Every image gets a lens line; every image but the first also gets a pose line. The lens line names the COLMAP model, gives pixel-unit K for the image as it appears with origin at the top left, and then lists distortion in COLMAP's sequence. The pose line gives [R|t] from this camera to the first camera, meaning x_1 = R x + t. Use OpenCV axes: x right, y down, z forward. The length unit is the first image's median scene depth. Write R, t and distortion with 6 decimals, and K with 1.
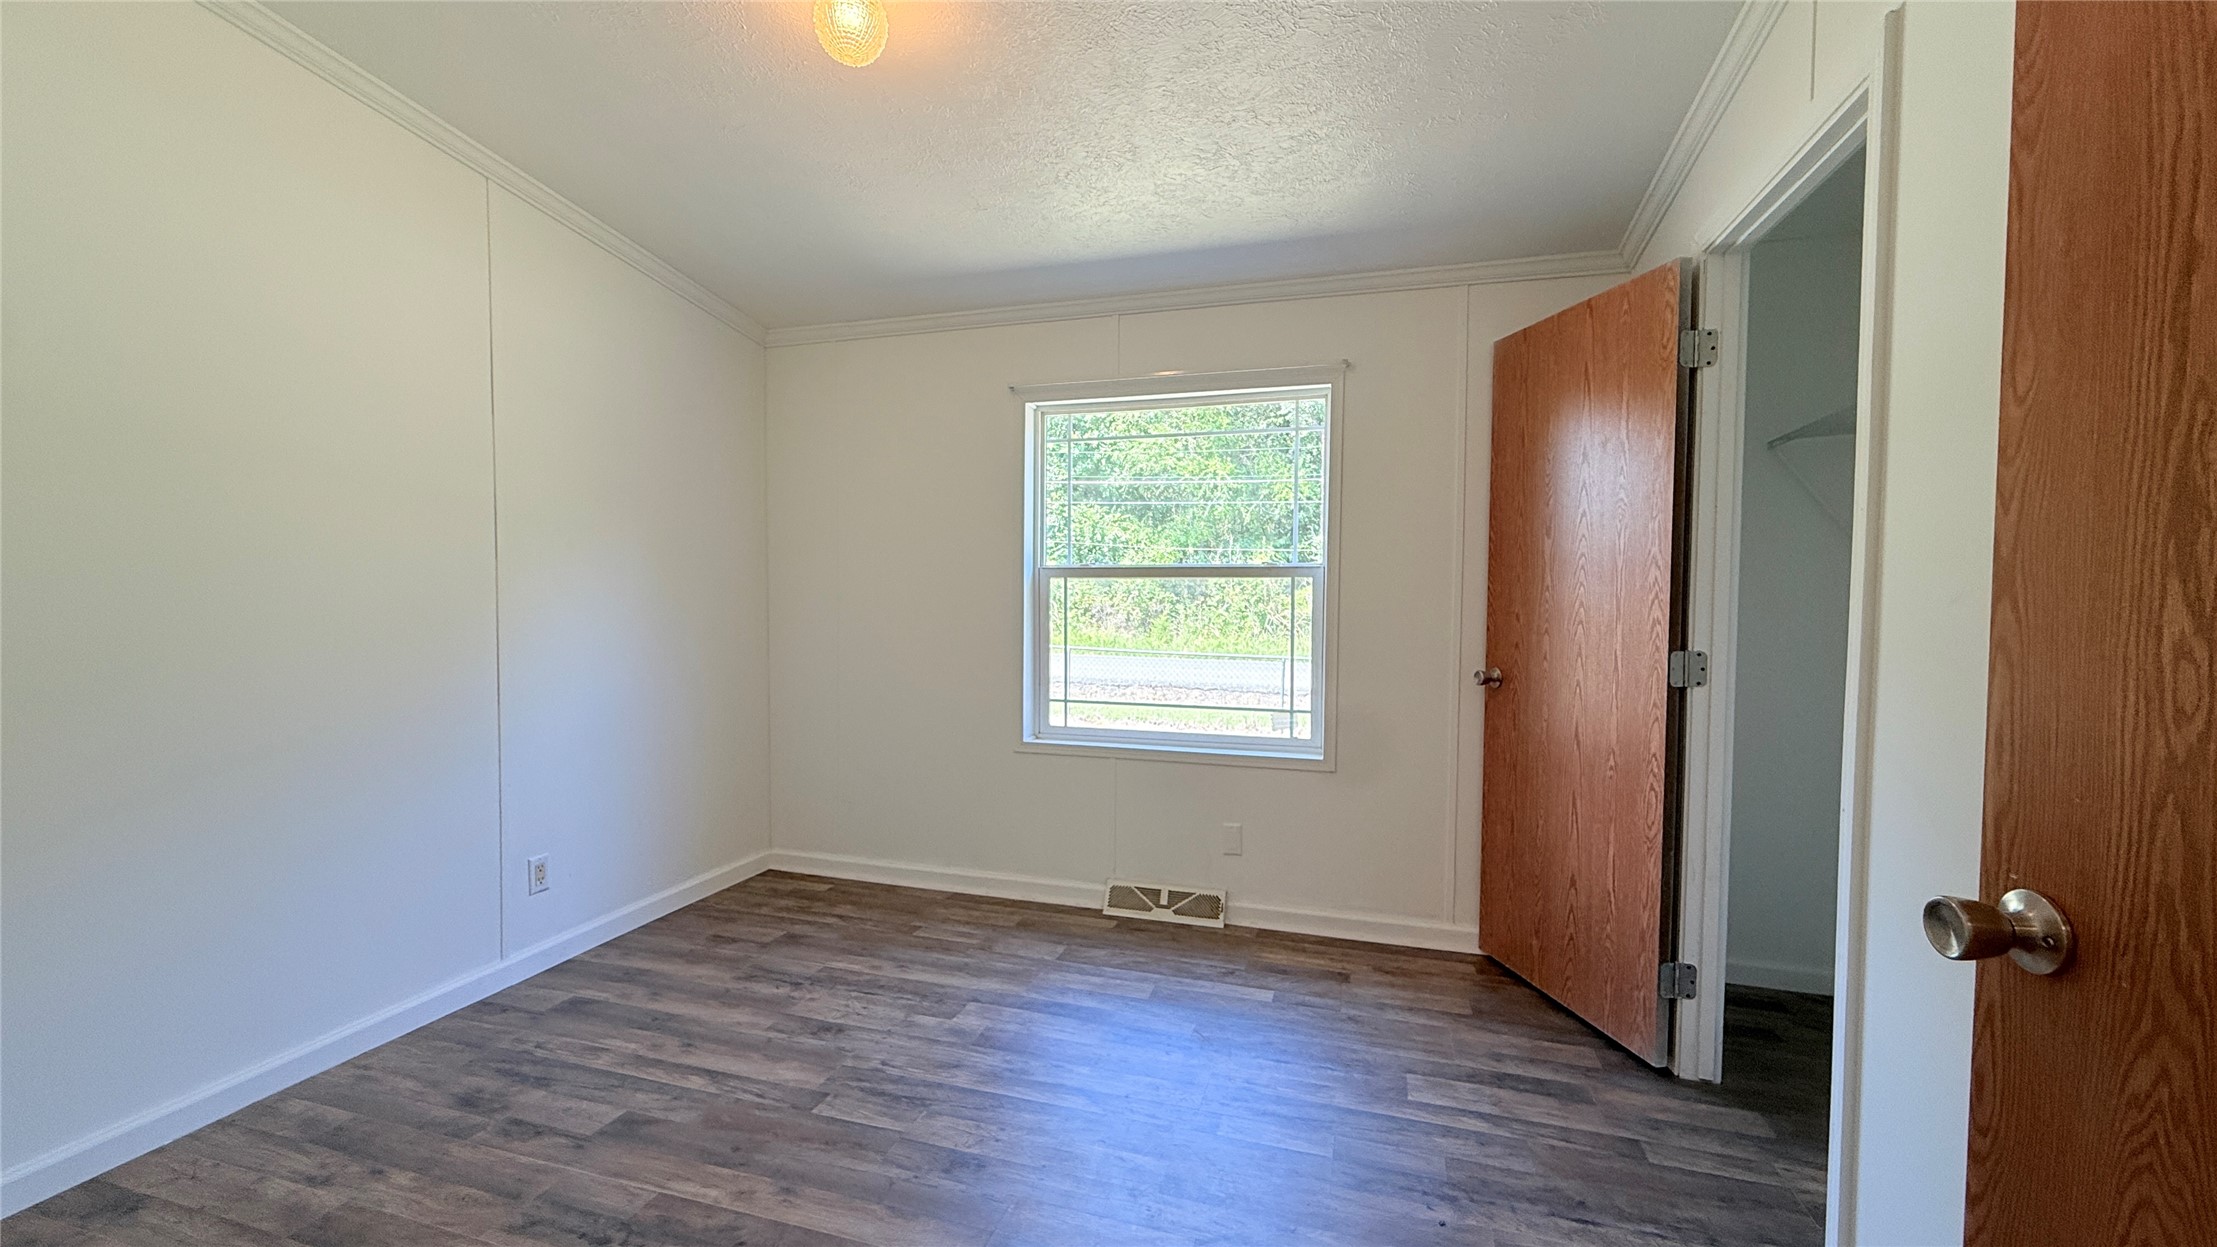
lens RADIAL K [[884.3, 0, 1102.7], [0, 884.3, 627.2], [0, 0, 1]] dist [0.001272, -0.000188]
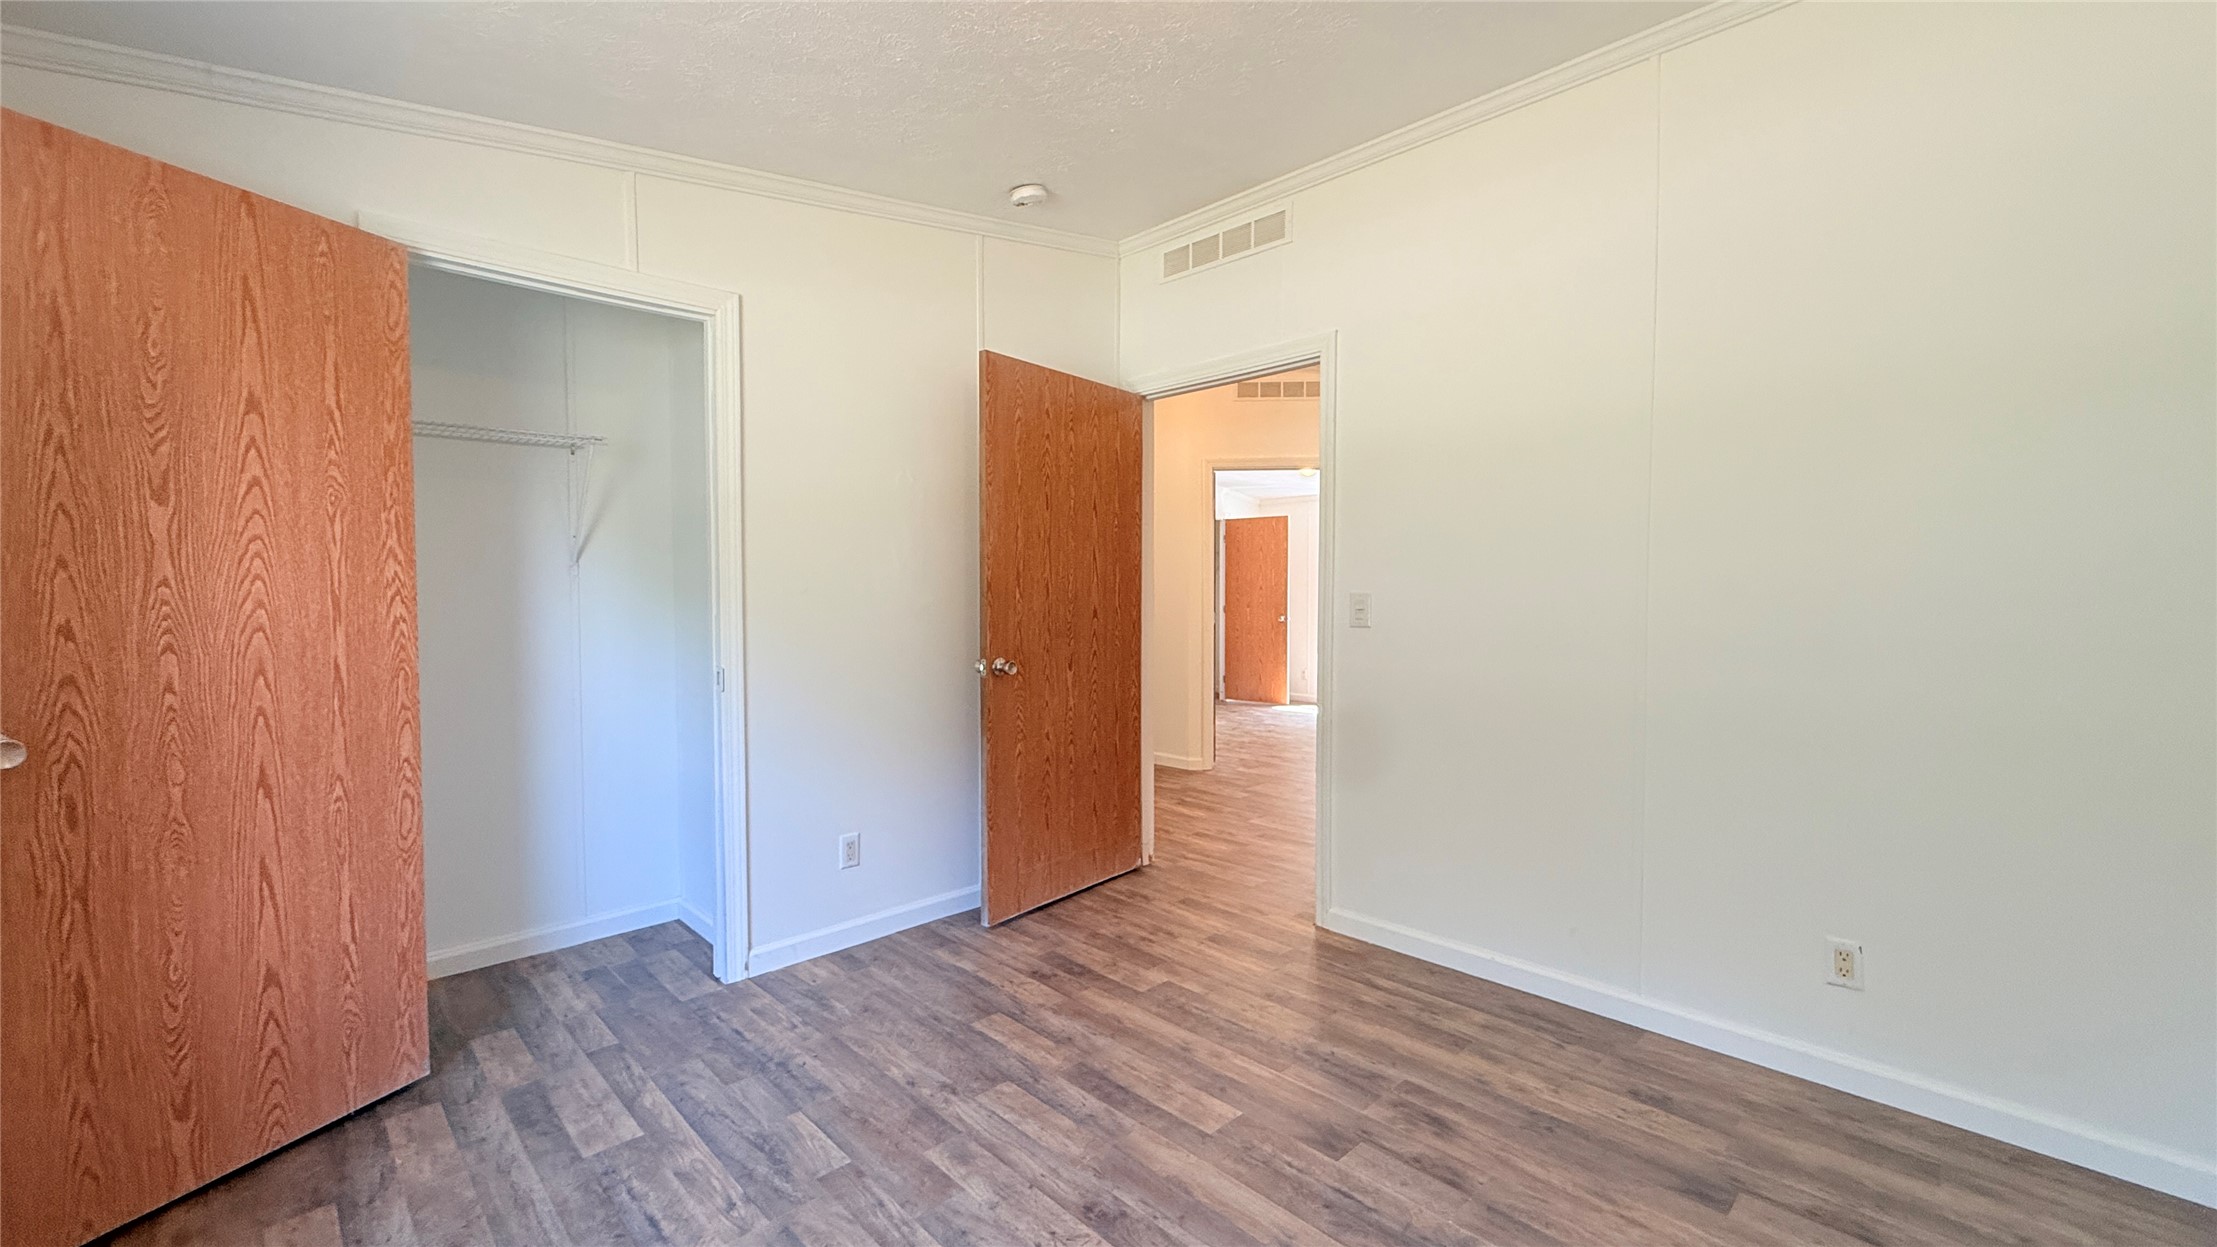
lens RADIAL K [[884.3, 0, 1108.2], [0, 884.3, 621.2], [0, 0, 1]] dist [0.001272, -0.000188]
pose [[-0.884760, -0.019724, 0.465630, -0.505448], [0.011201, 0.997915, 0.063555, -0.058349], [-0.465913, 0.061447, -0.882695, 1.550473]]
